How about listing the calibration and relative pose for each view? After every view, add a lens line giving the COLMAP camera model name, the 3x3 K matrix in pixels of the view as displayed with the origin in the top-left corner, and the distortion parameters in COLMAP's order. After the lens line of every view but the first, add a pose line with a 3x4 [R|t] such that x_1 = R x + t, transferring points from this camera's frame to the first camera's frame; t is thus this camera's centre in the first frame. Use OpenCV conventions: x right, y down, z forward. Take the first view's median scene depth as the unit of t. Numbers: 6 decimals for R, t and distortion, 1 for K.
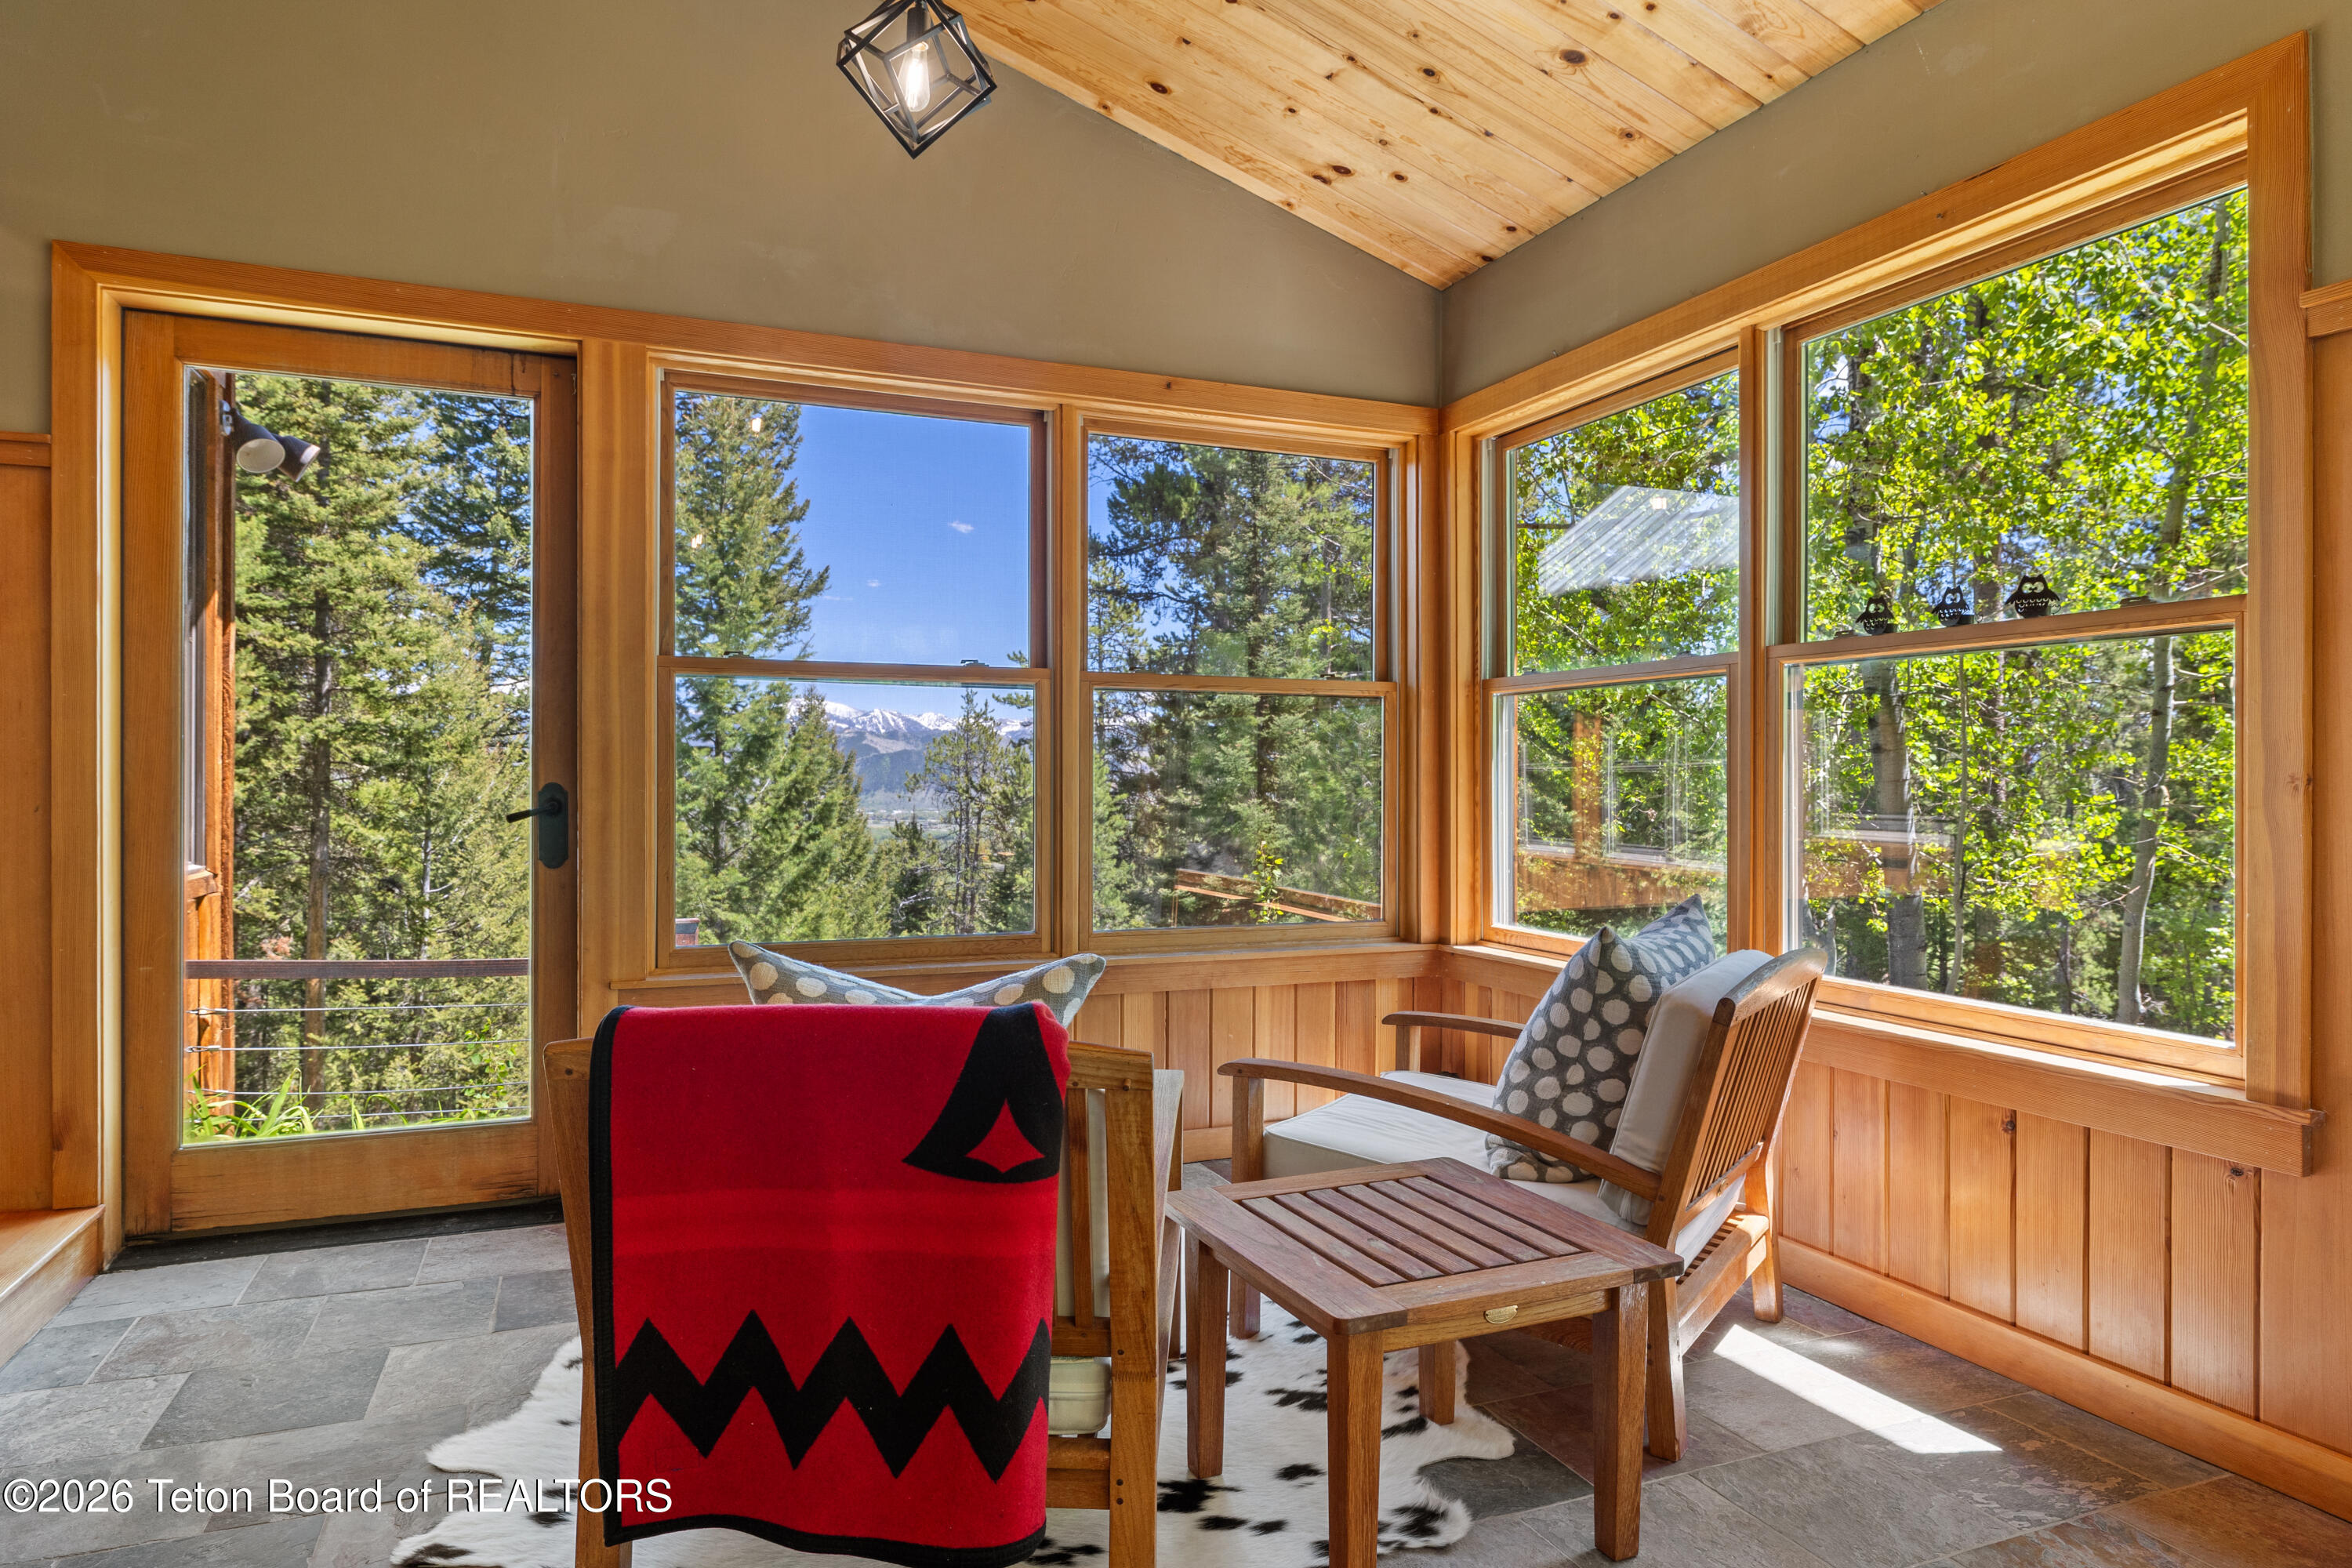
lens RADIAL K [[1409.2, 0, 1170.6], [0, 1409.2, 778.4], [0, 0, 1]] dist [-0.005362, -0.000325]
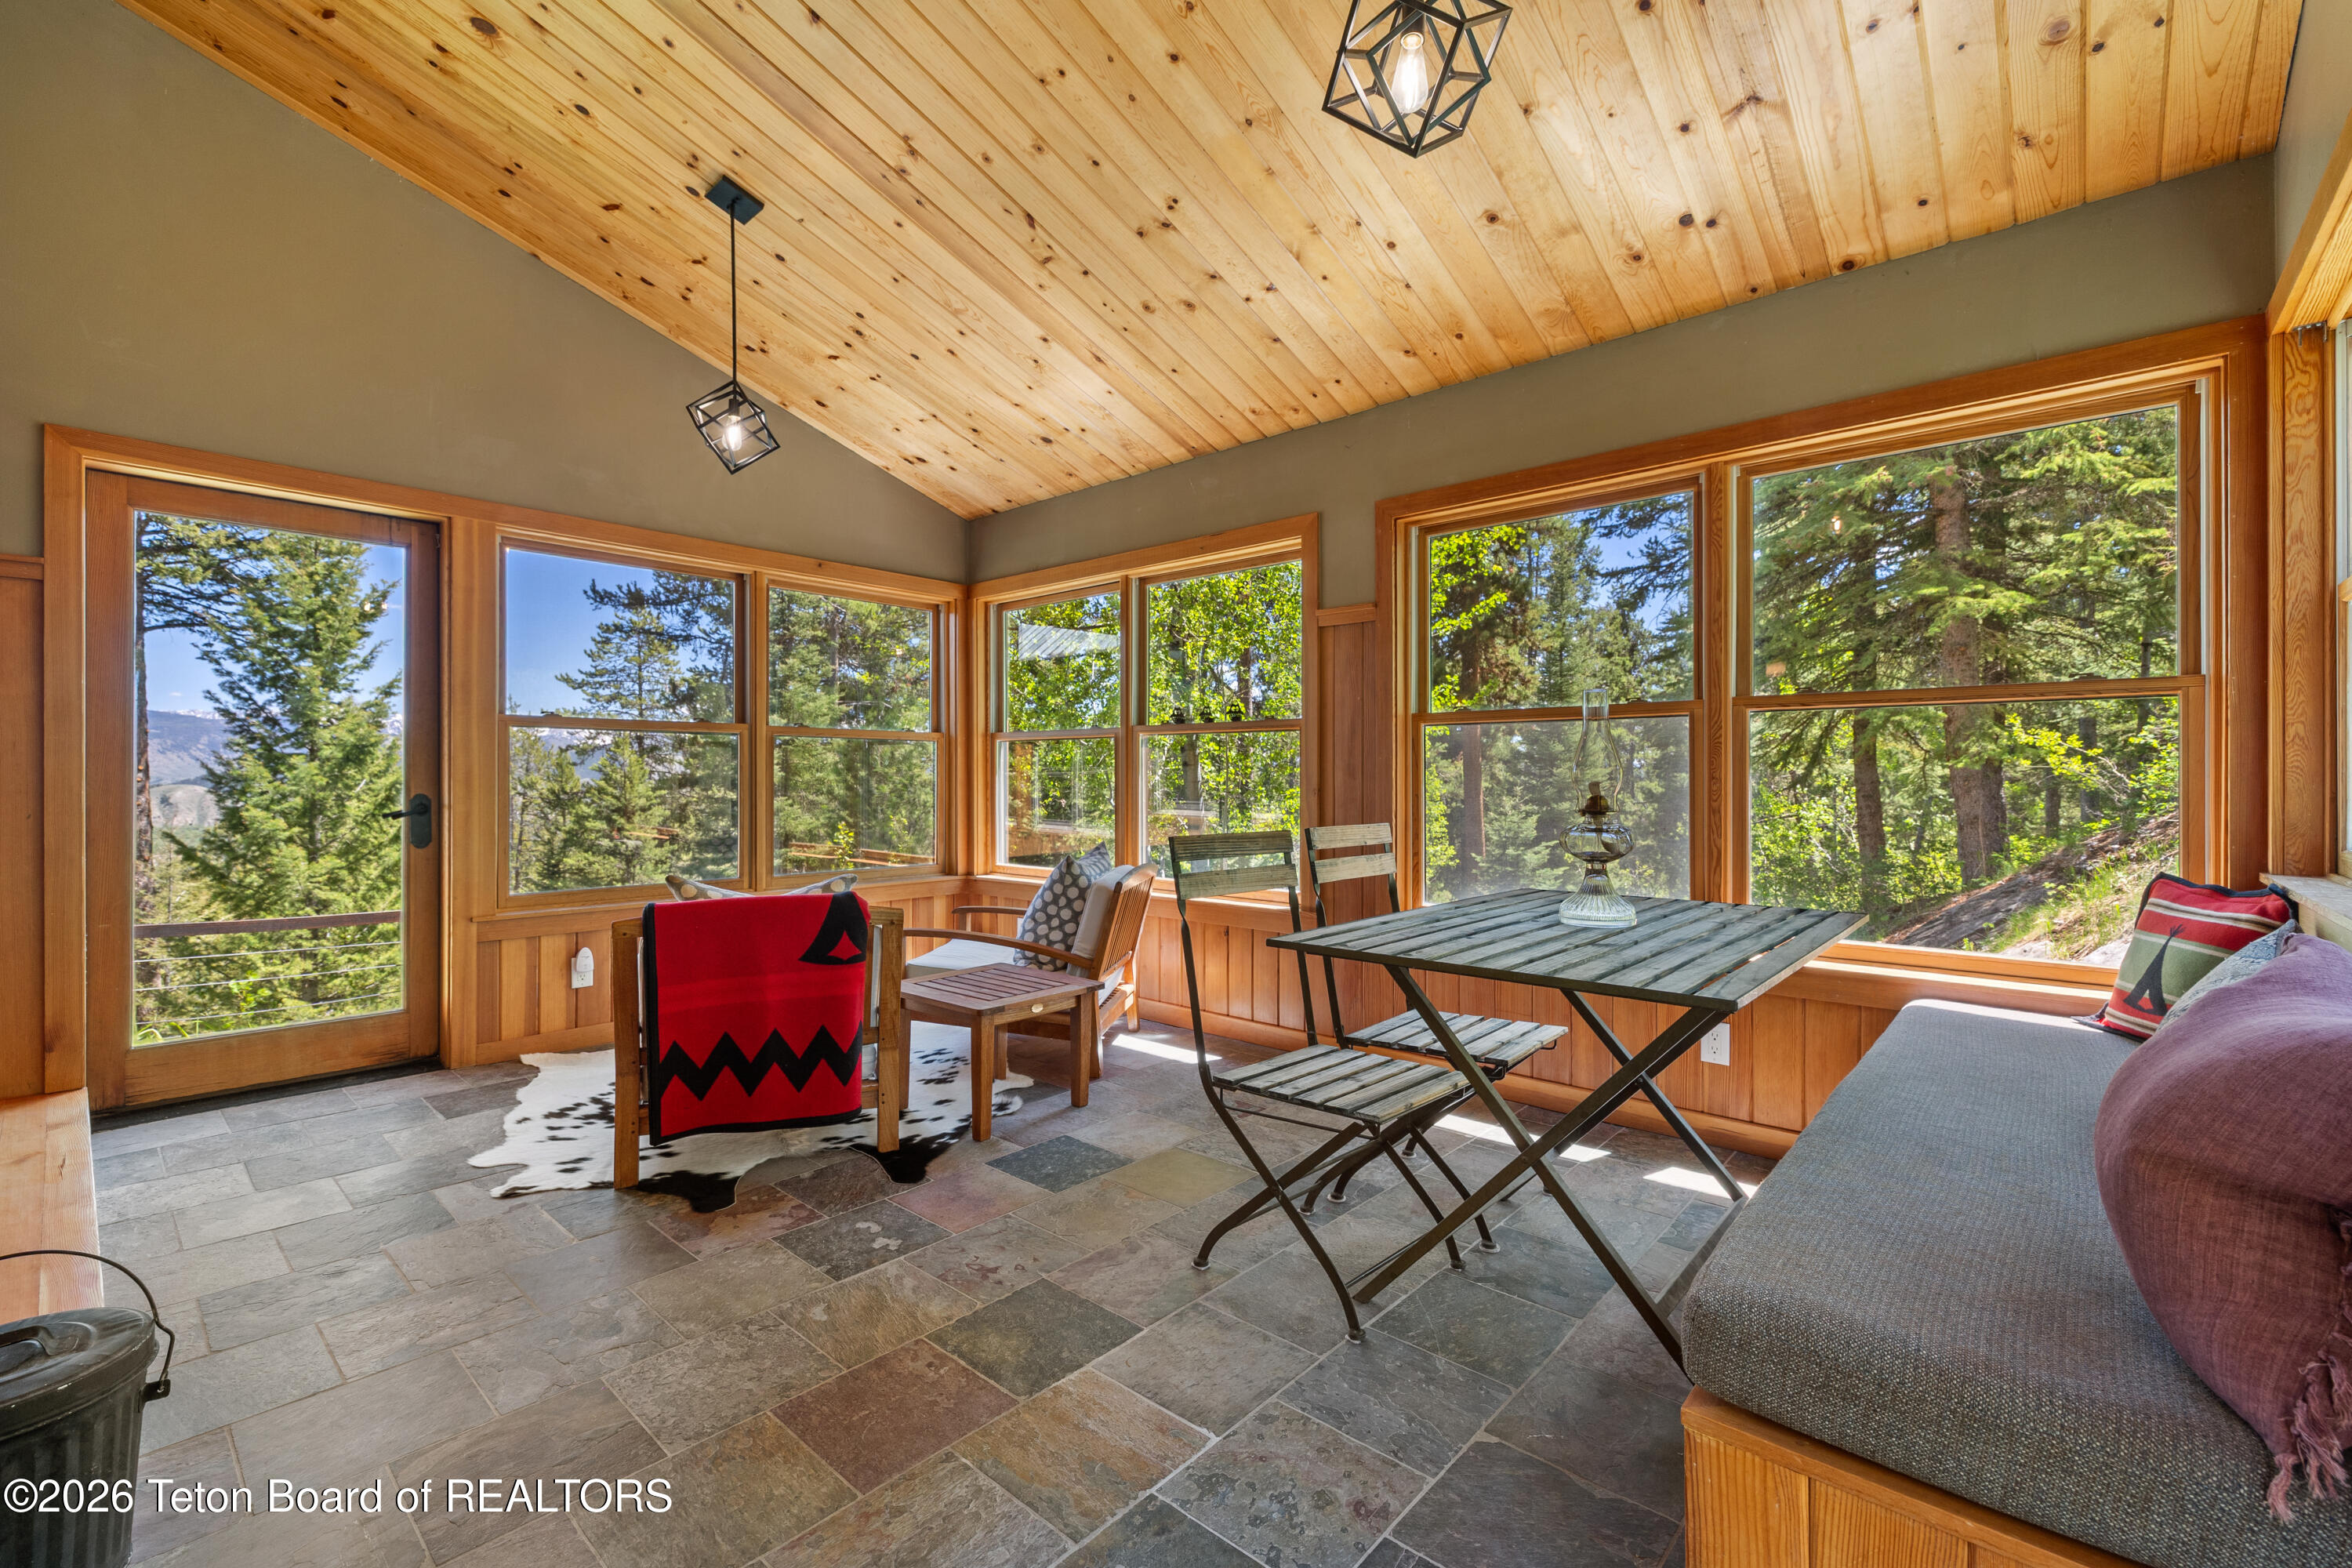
lens RADIAL K [[998.1, 0, 1173.5], [0, 998.1, 781.0], [0, 0, 1]] dist [0.000200, 0.000122]
pose [[0.900854, -0.003402, 0.434108, -0.167948], [0.001217, 0.999985, 0.005310, -0.016034], [-0.434120, -0.004255, 0.900845, -0.370161]]
